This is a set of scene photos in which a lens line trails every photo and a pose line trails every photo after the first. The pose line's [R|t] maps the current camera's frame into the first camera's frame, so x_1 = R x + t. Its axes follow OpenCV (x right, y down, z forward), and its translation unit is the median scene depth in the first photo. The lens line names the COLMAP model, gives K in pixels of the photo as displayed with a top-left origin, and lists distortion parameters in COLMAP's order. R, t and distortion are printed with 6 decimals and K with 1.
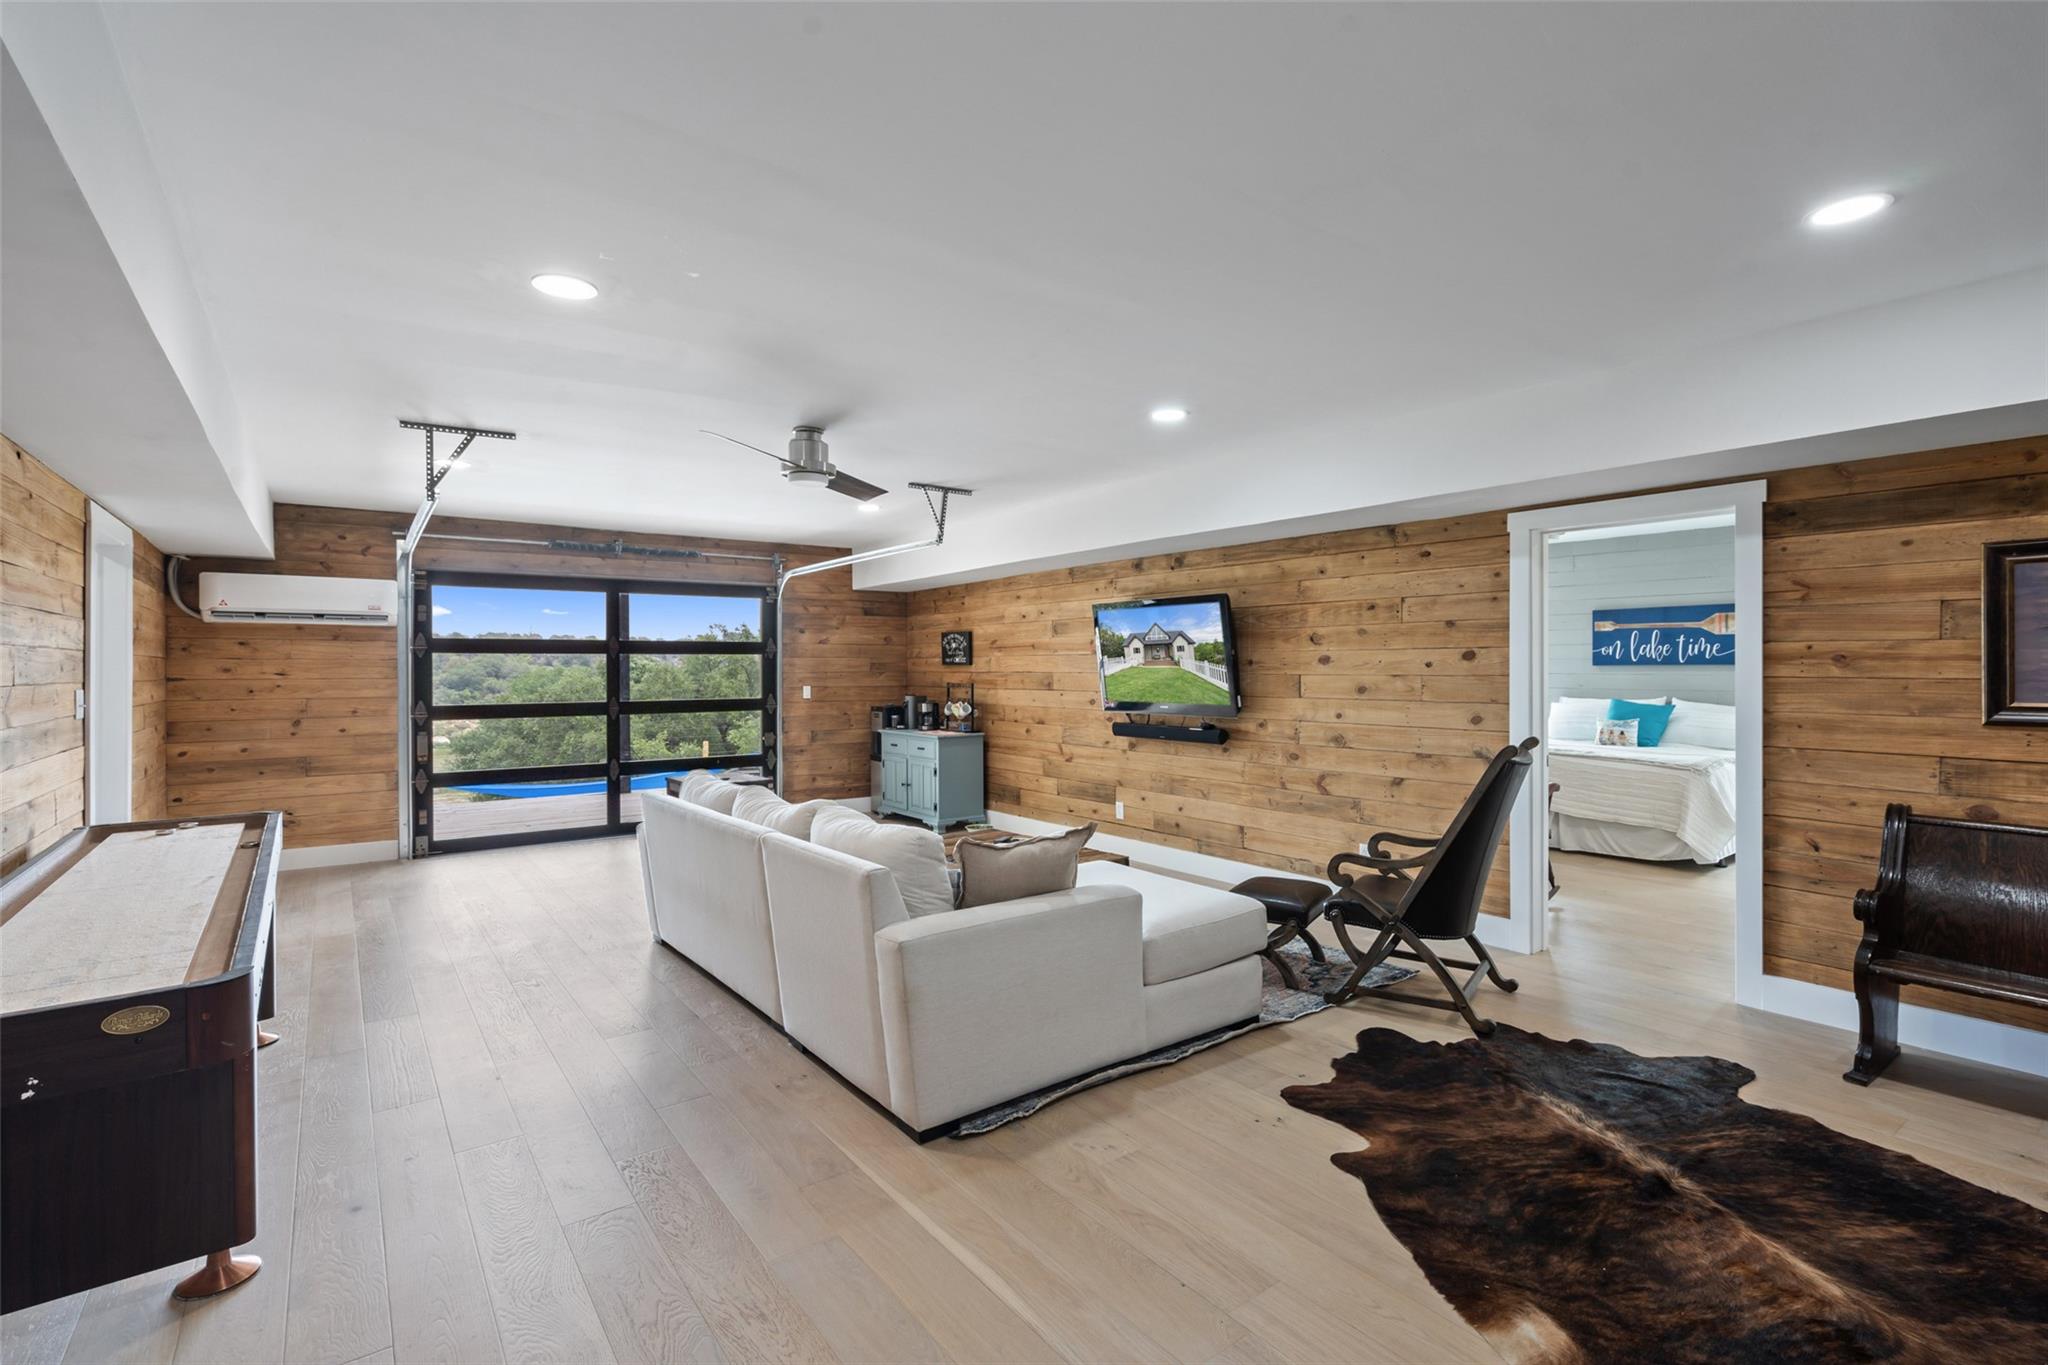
lens RADIAL K [[937.5, 0, 1032.5], [0, 937.5, 669.8], [0, 0, 1]] dist [-0.004165, 0.000570]
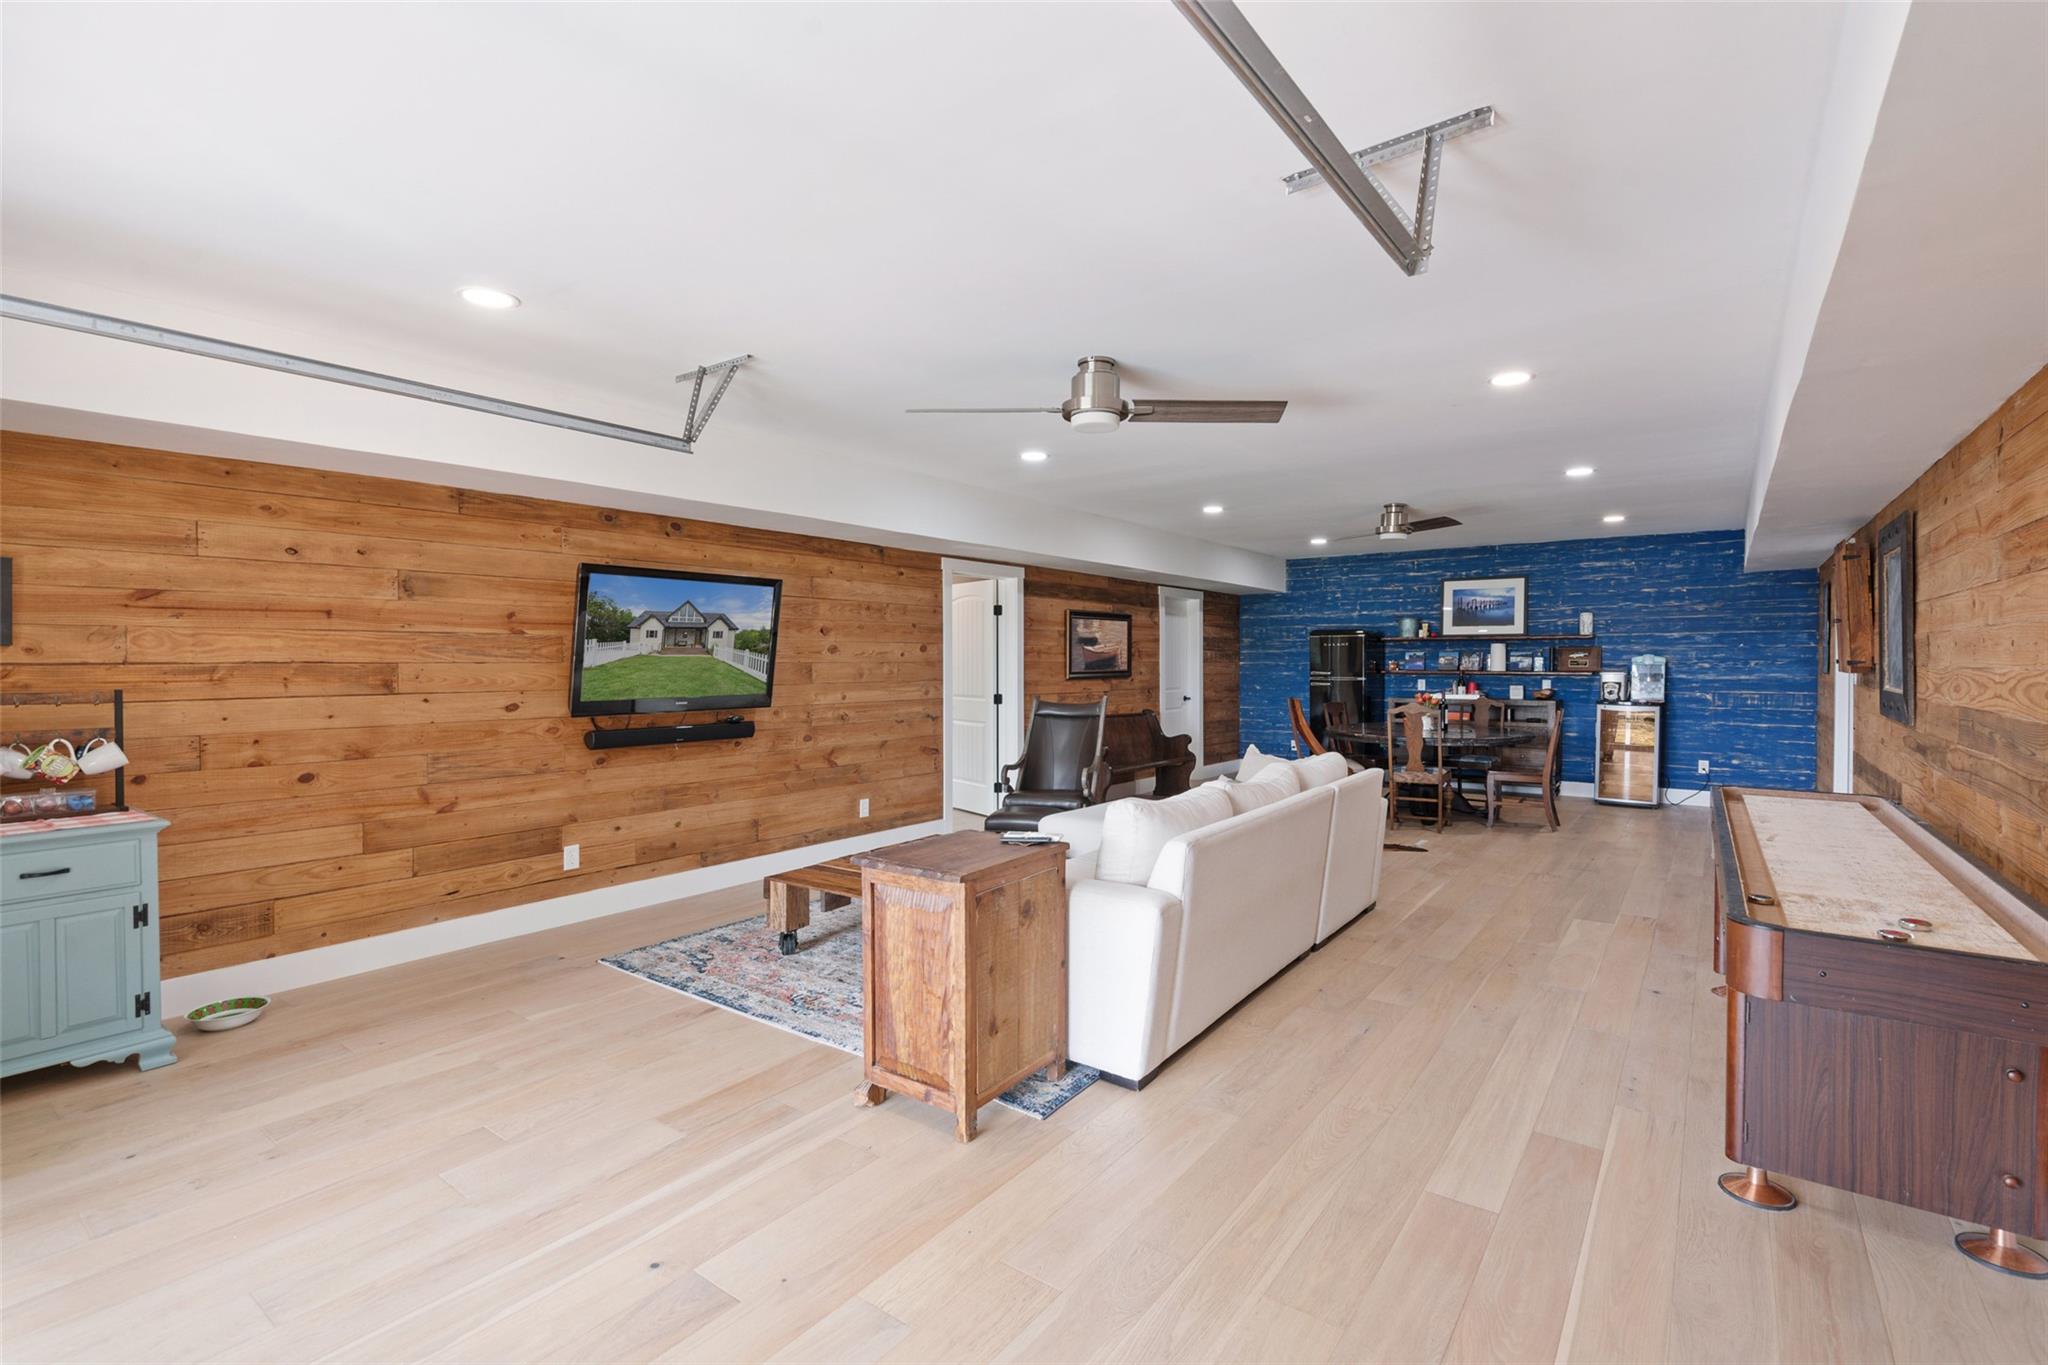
lens RADIAL K [[937.5, 0, 1030.8], [0, 937.5, 678.7], [0, 0, 1]] dist [-0.004165, 0.000570]
pose [[-0.286565, -0.019871, 0.957855, -0.774324], [0.001087, 0.999777, 0.021066, 0.000908], [-0.958060, 0.007078, -0.286480, 0.989344]]
